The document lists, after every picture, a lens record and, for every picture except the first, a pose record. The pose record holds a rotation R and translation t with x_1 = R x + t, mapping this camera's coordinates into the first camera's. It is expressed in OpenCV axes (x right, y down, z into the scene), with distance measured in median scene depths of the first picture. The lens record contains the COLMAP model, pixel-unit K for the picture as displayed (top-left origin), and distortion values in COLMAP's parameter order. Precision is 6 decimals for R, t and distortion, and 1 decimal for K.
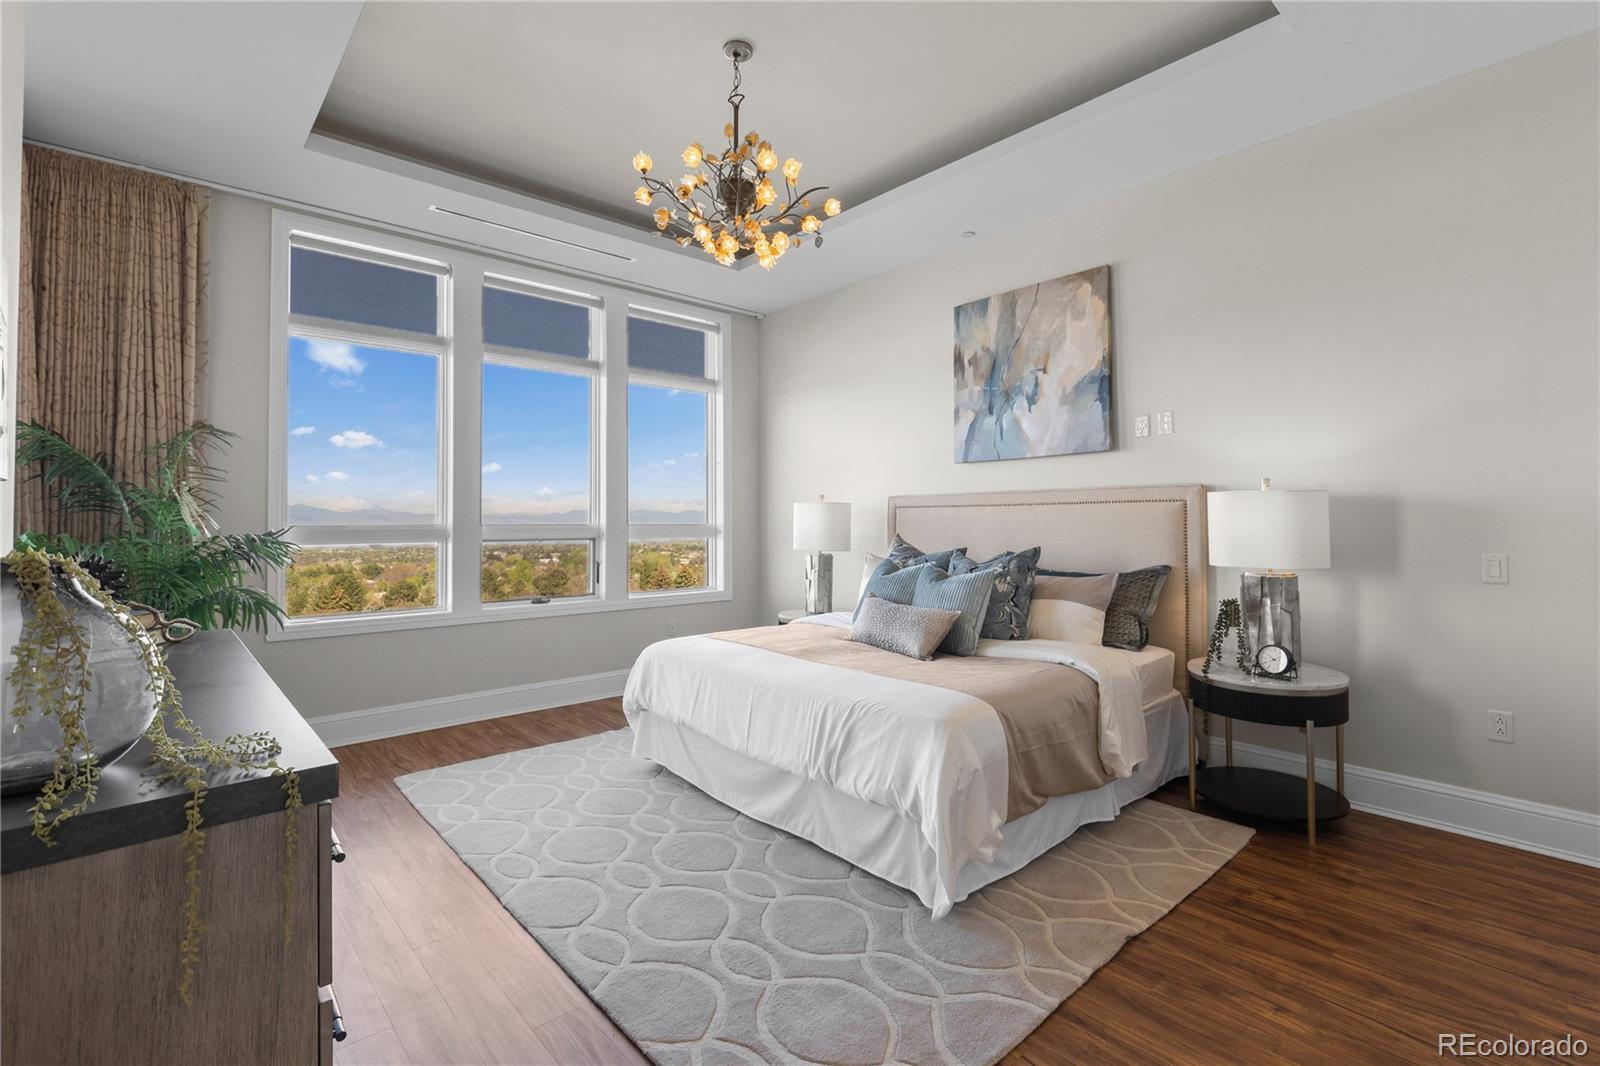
lens RADIAL K [[728.2, 0, 792.6], [0, 728.2, 516.4], [0, 0, 1]] dist [0.007184, -0.000808]
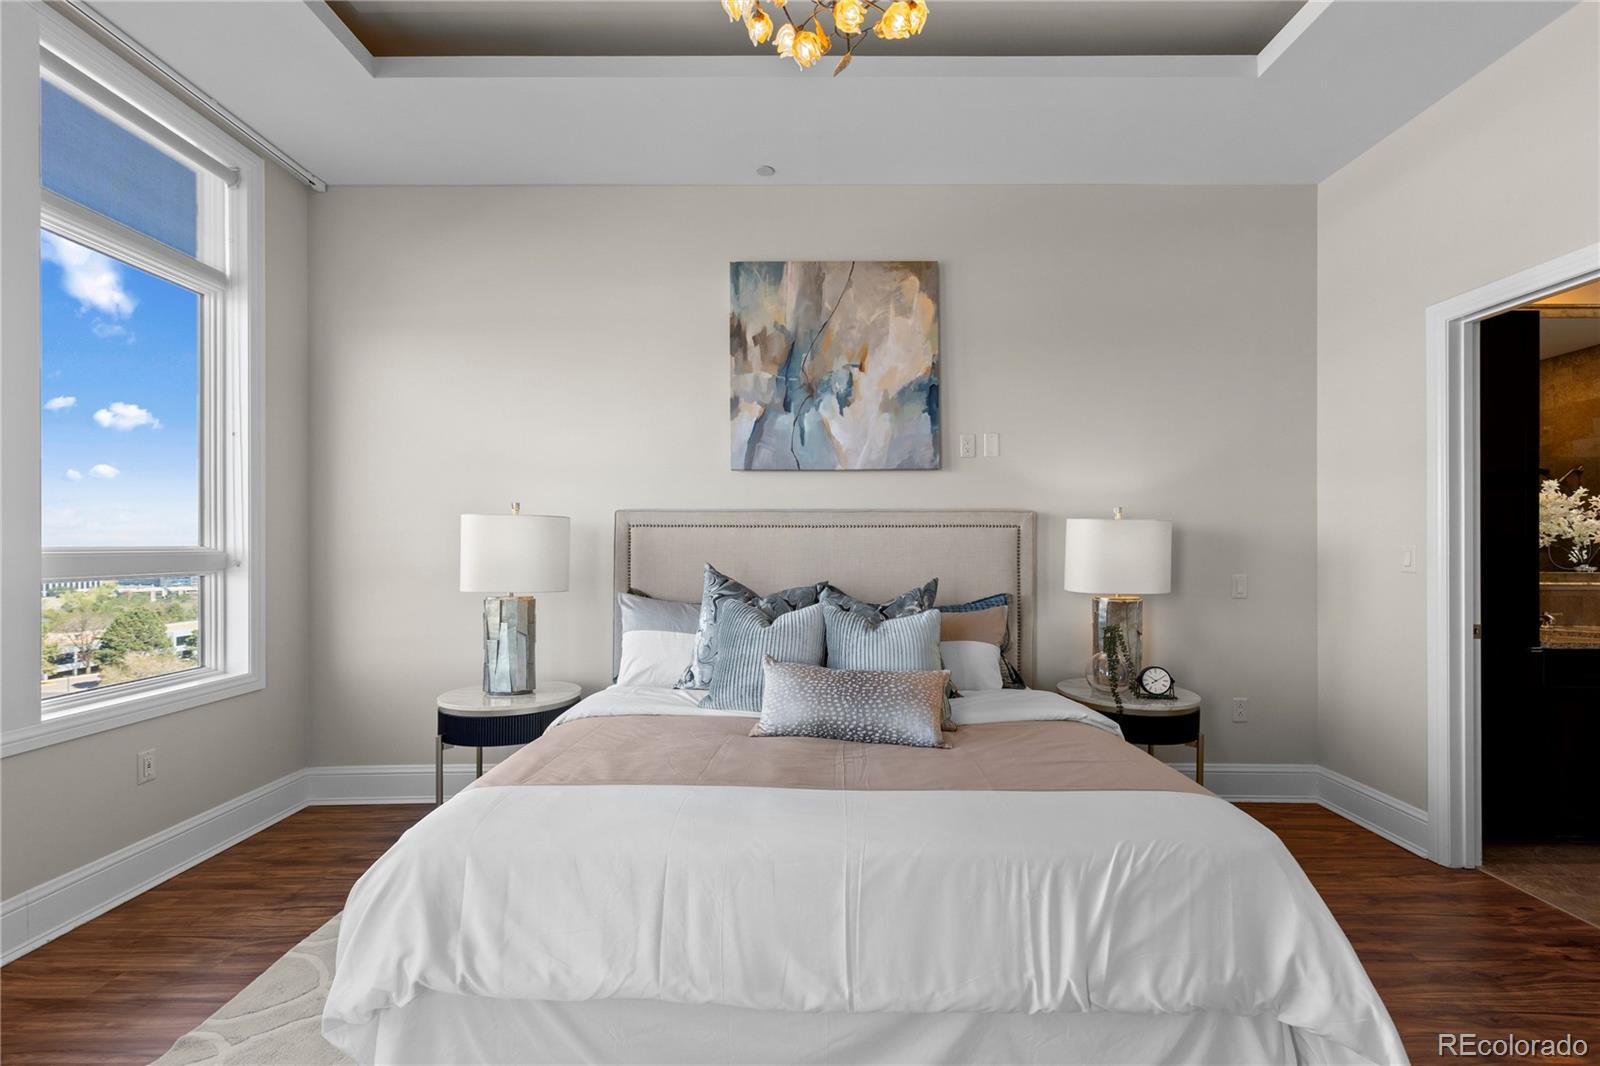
lens RADIAL K [[728.2, 0, 801.9], [0, 728.2, 548.8], [0, 0, 1]] dist [0.007184, -0.000808]
pose [[0.662475, -0.000244, 0.749084, -0.321169], [-0.010316, 0.999902, 0.009449, 0.001522], [-0.749013, -0.013987, 0.662407, 0.480762]]
